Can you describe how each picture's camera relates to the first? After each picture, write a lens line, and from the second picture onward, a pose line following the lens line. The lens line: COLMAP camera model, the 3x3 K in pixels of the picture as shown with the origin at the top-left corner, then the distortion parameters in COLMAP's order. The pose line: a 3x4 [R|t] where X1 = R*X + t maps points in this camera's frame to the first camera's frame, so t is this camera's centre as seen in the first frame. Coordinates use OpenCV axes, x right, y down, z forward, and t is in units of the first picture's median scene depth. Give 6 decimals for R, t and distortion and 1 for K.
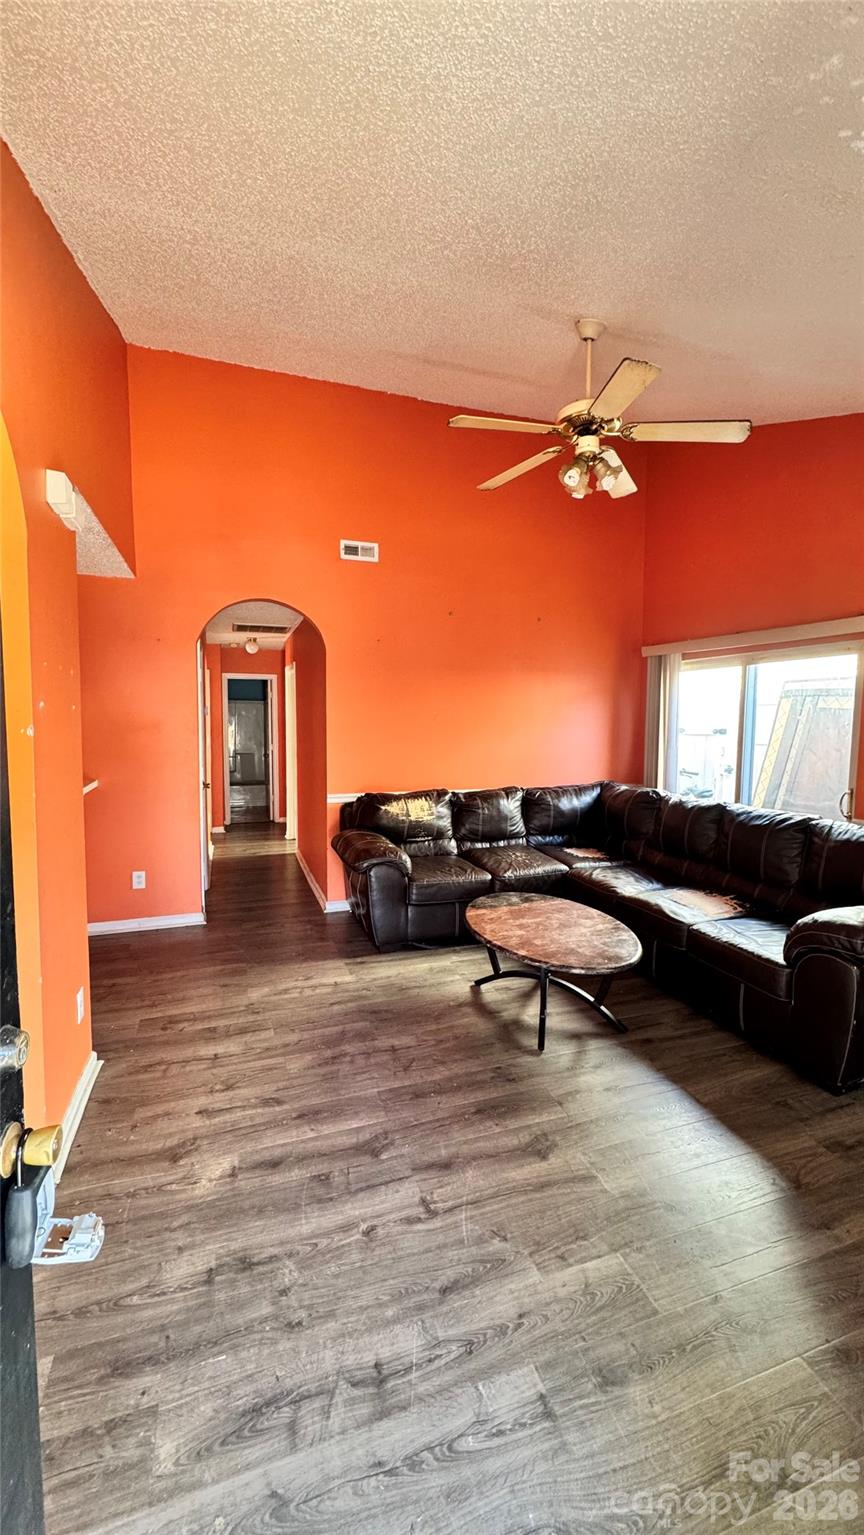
lens RADIAL K [[611.7, 0, 436.2], [0, 611.7, 765.3], [0, 0, 1]] dist [-0.001993, -0.000135]
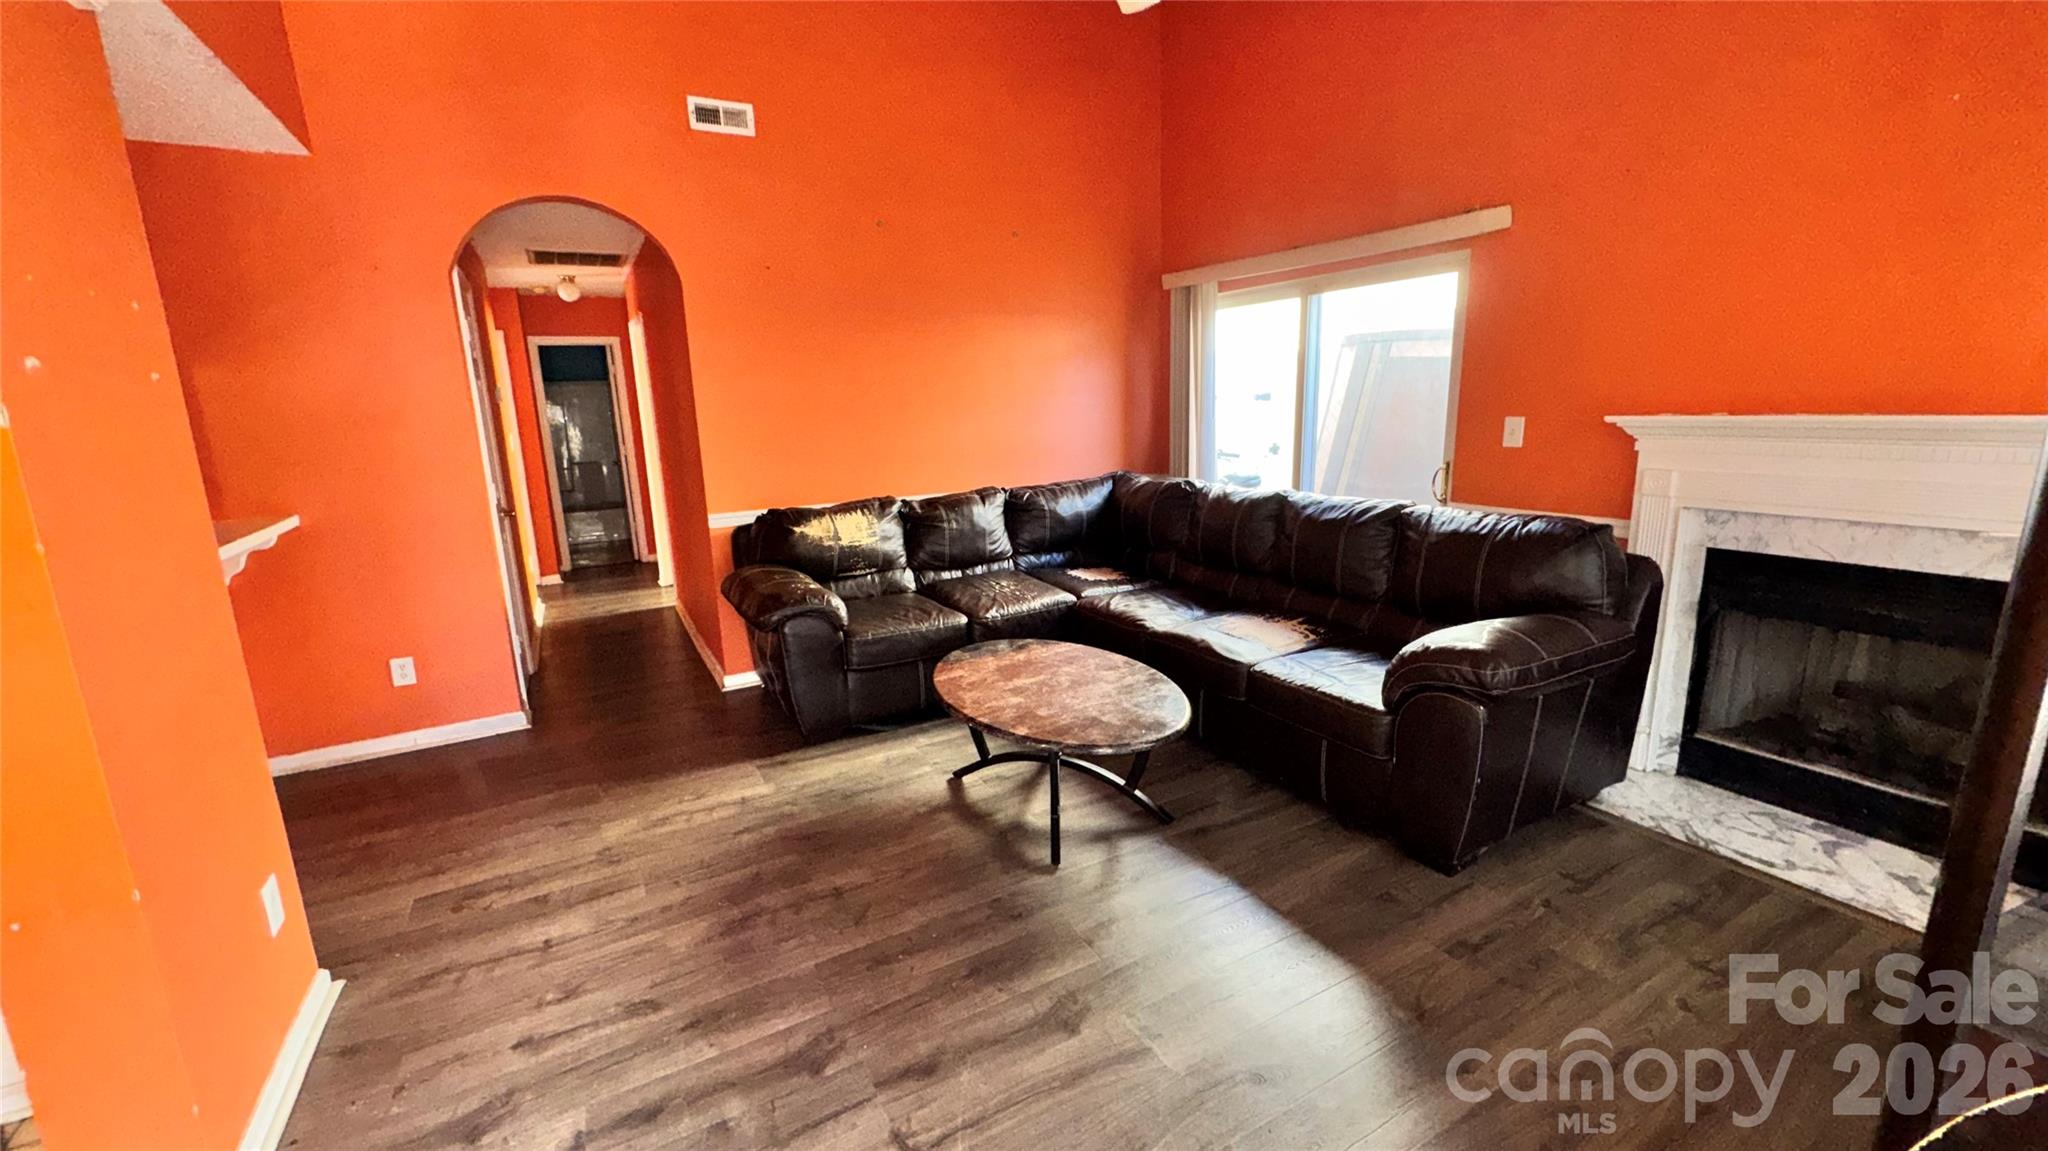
lens RADIAL K [[816.1, 0, 1024.1], [0, 816.1, 572.7], [0, 0, 1]] dist [-0.001993, -0.000135]
pose [[0.983938, -0.074346, 0.162292, 0.010219], [0.052279, 0.989295, 0.136241, 0.011828], [-0.170684, -0.125568, 0.977292, 0.133881]]
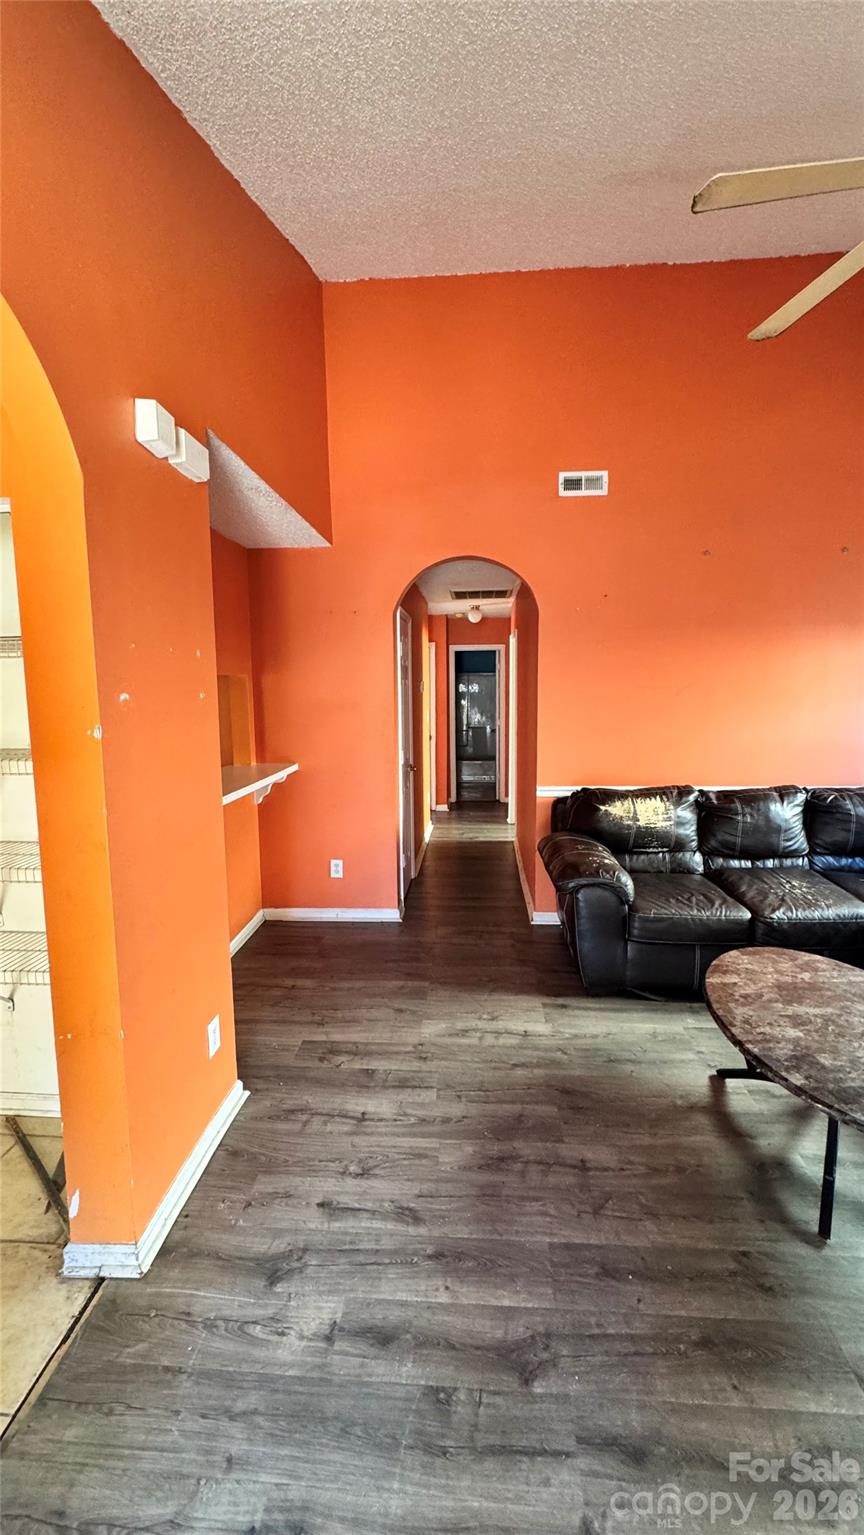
lens RADIAL K [[611.7, 0, 434.1], [0, 611.7, 764.9], [0, 0, 1]] dist [-0.001993, -0.000135]
pose [[0.919247, 0.033730, -0.392234, 0.030937], [-0.013573, 0.998446, 0.054052, -0.038111], [0.393447, -0.044363, 0.918276, 0.267256]]
